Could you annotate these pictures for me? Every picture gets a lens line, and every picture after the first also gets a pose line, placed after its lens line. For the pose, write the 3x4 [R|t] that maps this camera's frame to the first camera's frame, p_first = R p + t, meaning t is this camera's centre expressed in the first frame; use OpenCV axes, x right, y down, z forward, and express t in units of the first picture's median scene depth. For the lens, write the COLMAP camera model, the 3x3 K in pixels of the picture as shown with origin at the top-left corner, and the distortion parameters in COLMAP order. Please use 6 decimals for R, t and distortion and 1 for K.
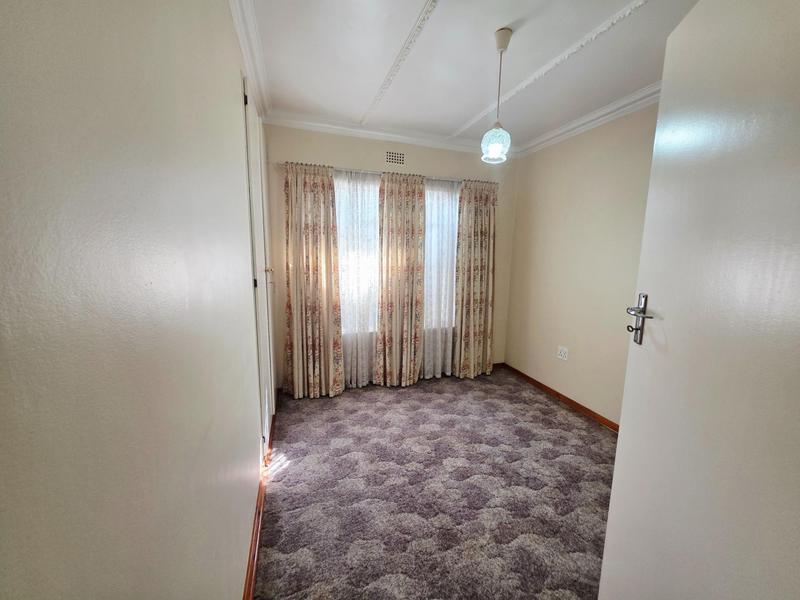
lens RADIAL K [[322.4, 0, 400.0], [0, 322.4, 300.0], [0, 0, 1]] dist [-0.000272, -0.000074]
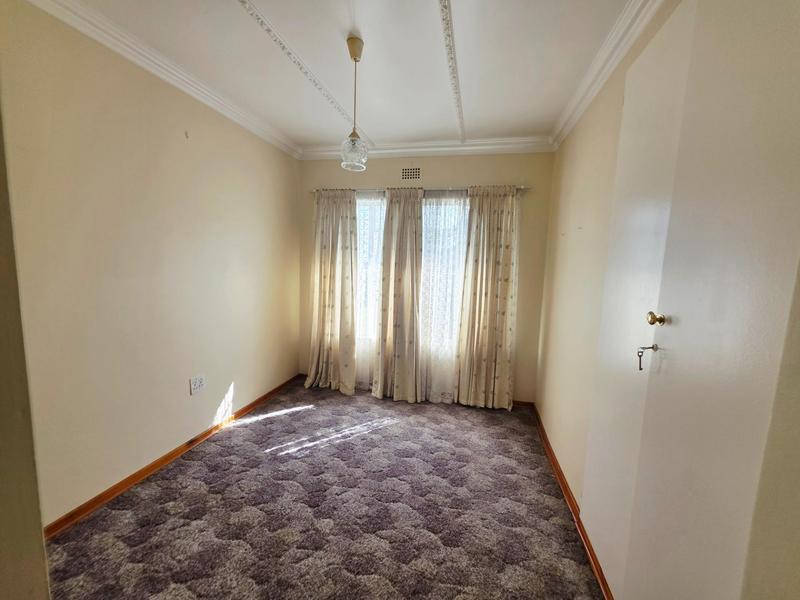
lens RADIAL K [[314.7, 0, 400.0], [0, 314.7, 315.6], [0, 0, 1]] dist [-0.000082, 0.000001]
pose [[0.854028, 0.092300, -0.511974, 0.441706], [-0.089516, 0.995529, 0.030154, -0.022302], [0.512468, 0.020077, 0.858472, 0.129715]]
